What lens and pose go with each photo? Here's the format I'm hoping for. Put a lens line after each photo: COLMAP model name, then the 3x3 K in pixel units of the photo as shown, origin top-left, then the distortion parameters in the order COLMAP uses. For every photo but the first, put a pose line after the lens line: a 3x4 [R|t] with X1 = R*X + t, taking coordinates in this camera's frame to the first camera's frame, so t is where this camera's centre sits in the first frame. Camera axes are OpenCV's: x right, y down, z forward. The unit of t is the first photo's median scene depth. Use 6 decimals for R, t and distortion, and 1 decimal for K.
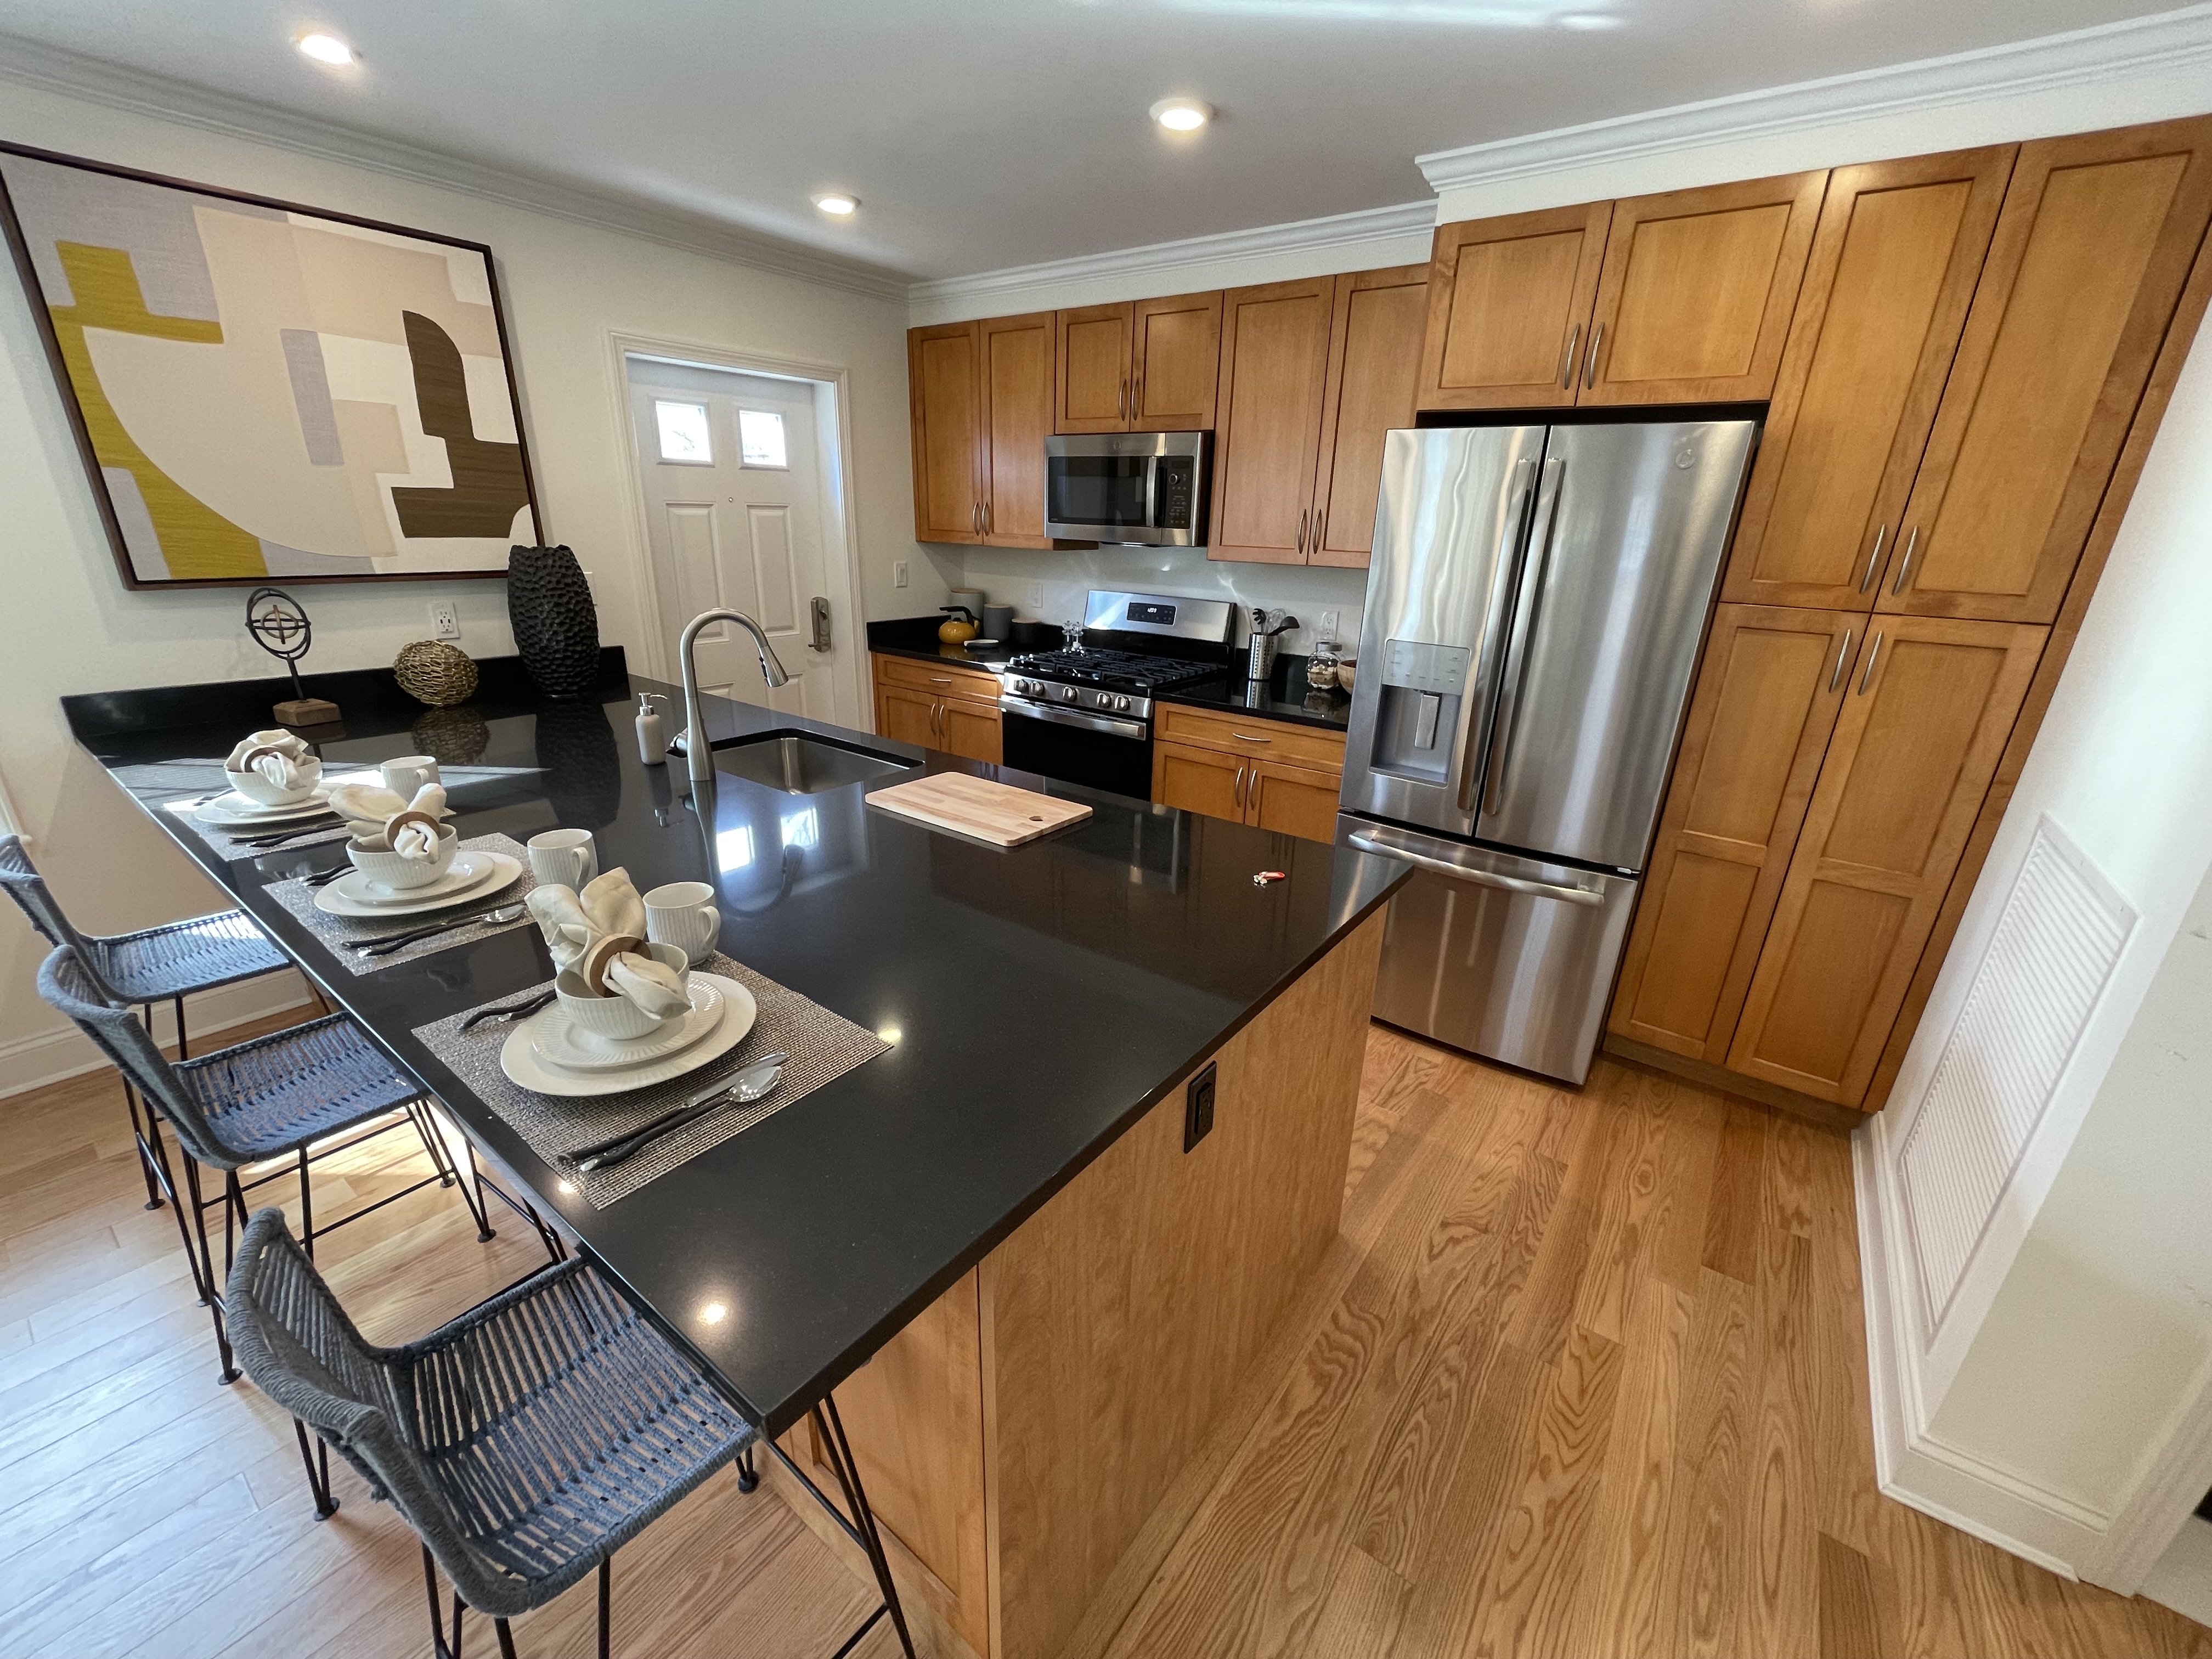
lens RADIAL K [[886.5, 0, 1105.9], [0, 886.5, 852.7], [0, 0, 1]] dist [-0.004331, 0.000057]
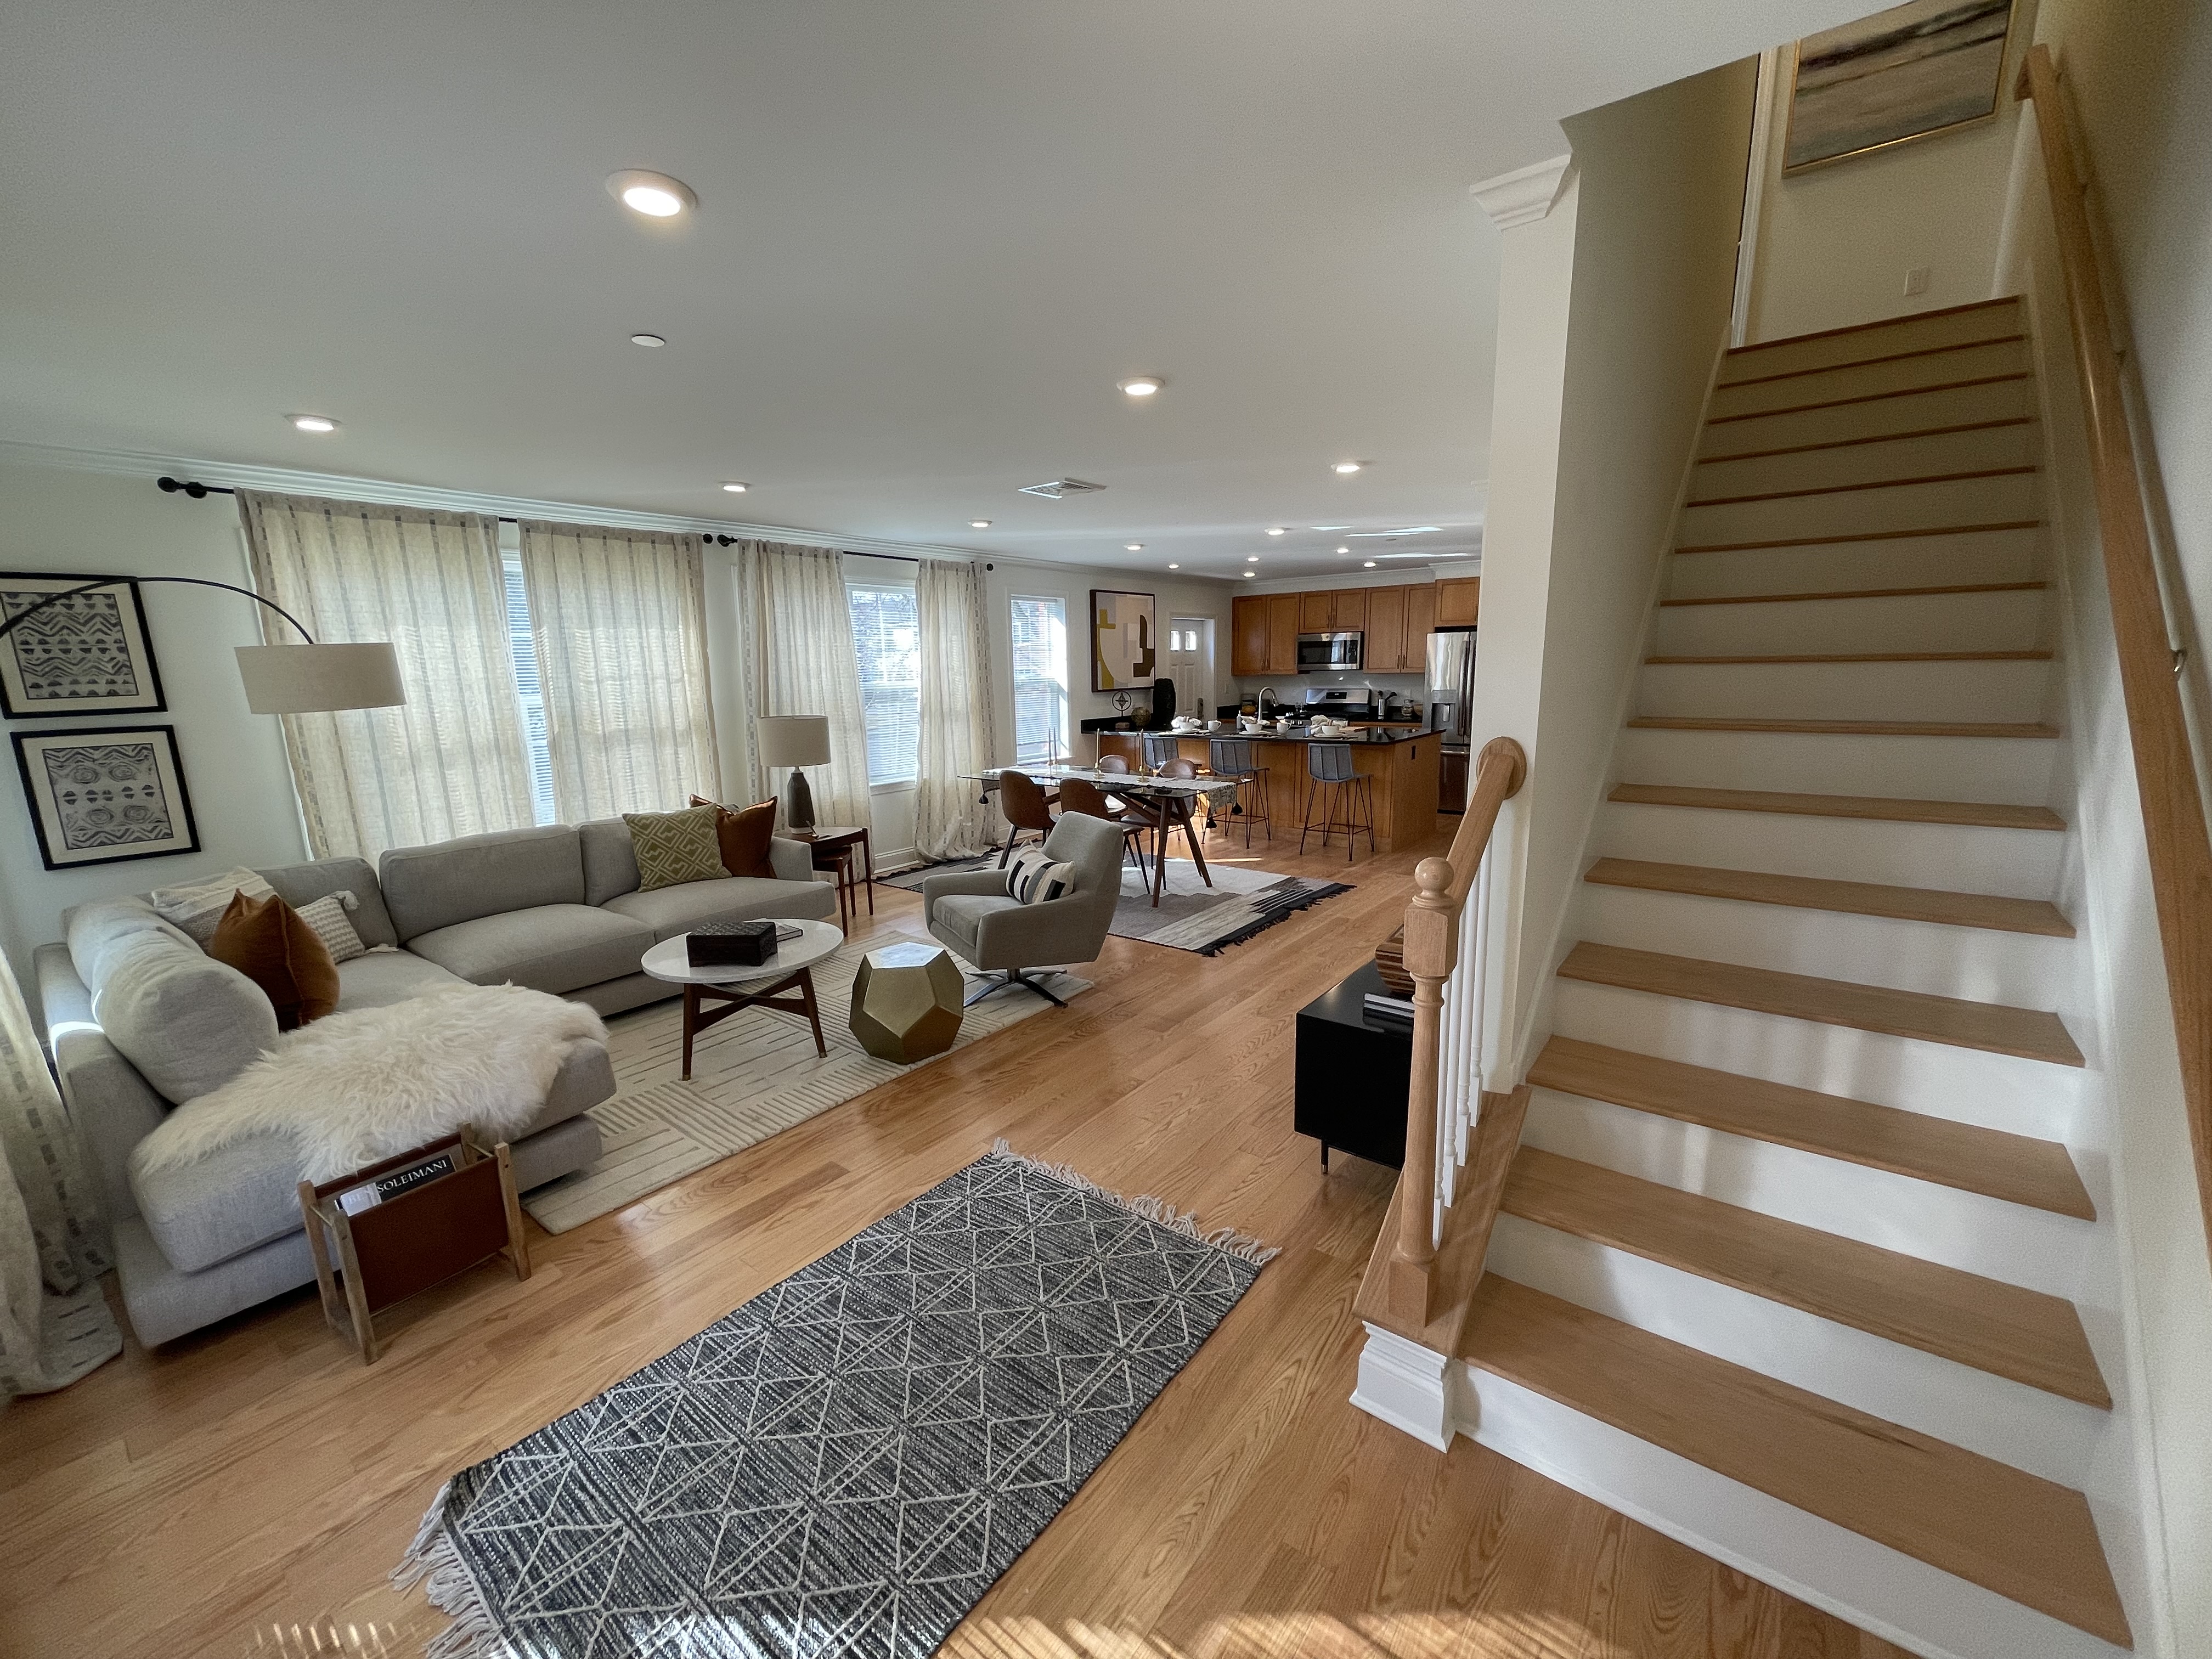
lens RADIAL K [[886.5, 0, 1096.7], [0, 886.5, 847.3], [0, 0, 1]] dist [-0.004331, 0.000057]
pose [[0.998307, -0.046765, -0.034597, -0.820067], [0.040511, 0.985721, -0.163442, 0.799031], [0.041747, 0.161764, 0.985946, -2.152915]]
